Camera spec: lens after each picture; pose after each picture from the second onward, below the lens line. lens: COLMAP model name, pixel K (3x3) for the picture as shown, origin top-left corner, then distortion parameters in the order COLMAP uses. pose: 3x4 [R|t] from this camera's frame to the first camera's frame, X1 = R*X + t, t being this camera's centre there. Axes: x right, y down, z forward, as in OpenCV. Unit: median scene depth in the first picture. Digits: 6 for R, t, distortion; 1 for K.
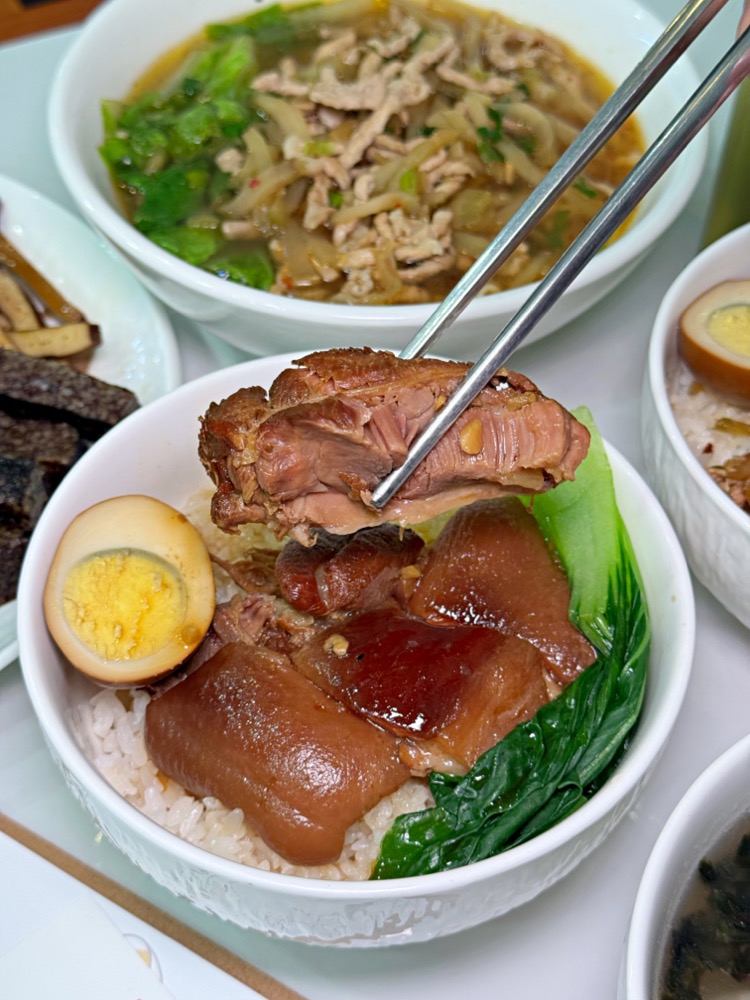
lens RADIAL K [[1440.2, 0, 384.8], [0, 1440.2, 501.2], [0, 0, 1]] dist [0.082018, 0.000000]
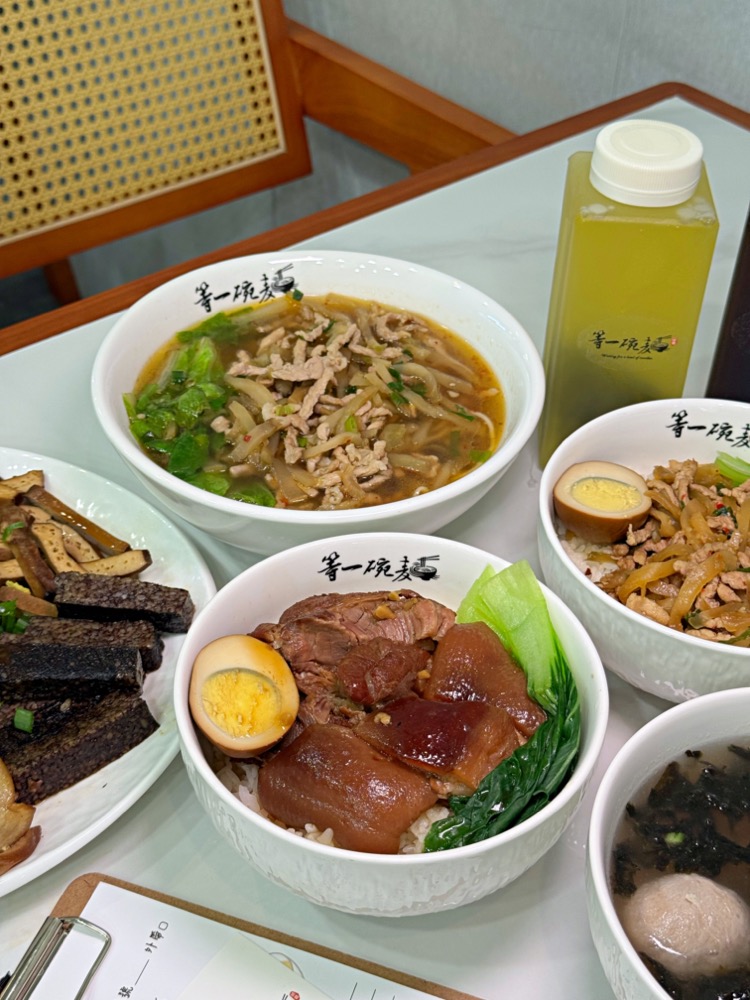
lens RADIAL K [[1440.2, 0, 373.0], [0, 1440.2, 501.2], [0, 0, 1]] dist [0.082018, 0.000000]
pose [[0.995099, -0.058115, 0.080002, -0.151066], [0.070387, 0.984554, -0.160308, 0.115875], [-0.069450, 0.165153, 0.983820, -0.551477]]
